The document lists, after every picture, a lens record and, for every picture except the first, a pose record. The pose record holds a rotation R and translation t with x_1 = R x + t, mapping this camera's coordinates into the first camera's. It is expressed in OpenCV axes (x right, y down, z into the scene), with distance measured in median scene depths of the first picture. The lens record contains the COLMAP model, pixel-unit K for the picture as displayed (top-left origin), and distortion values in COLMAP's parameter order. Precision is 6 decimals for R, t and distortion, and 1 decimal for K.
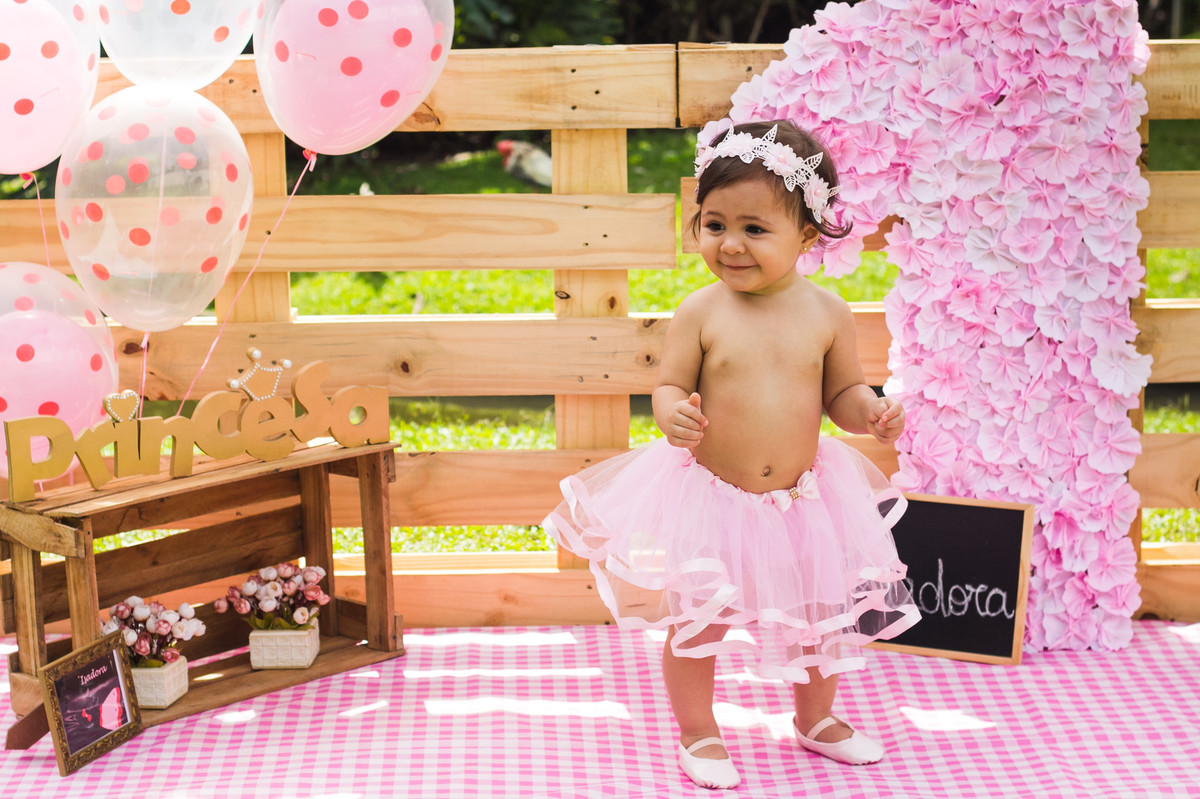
lens RADIAL K [[3218.5, 0, 503.6], [0, 3218.5, 380.7], [0, 0, 1]] dist [0.112056, 0.000000]
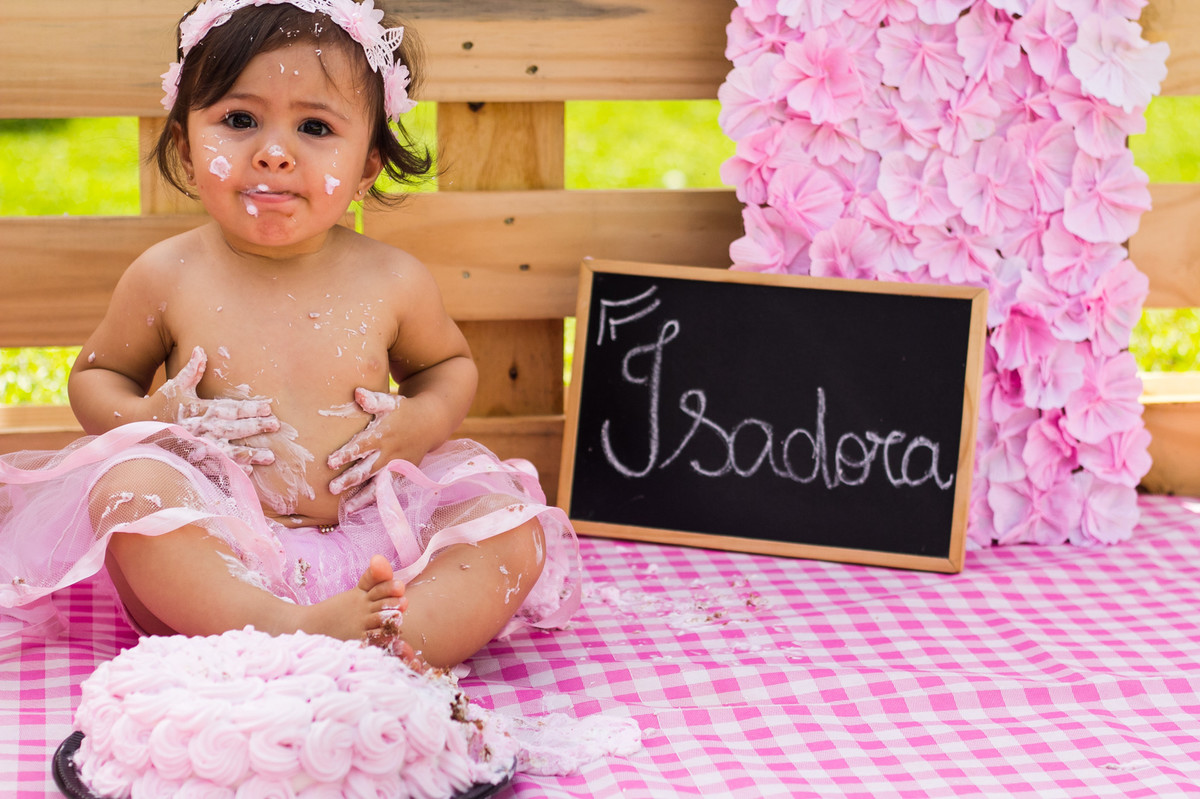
lens RADIAL K [[3218.5, 0, 609.3], [0, 3218.5, 401.7], [0, 0, 1]] dist [0.112056, 0.000000]
pose [[0.984522, -0.000754, 0.175261, -0.001894], [-0.001974, 0.999880, 0.015390, 0.048468], [-0.175252, -0.015498, 0.984402, 0.438924]]
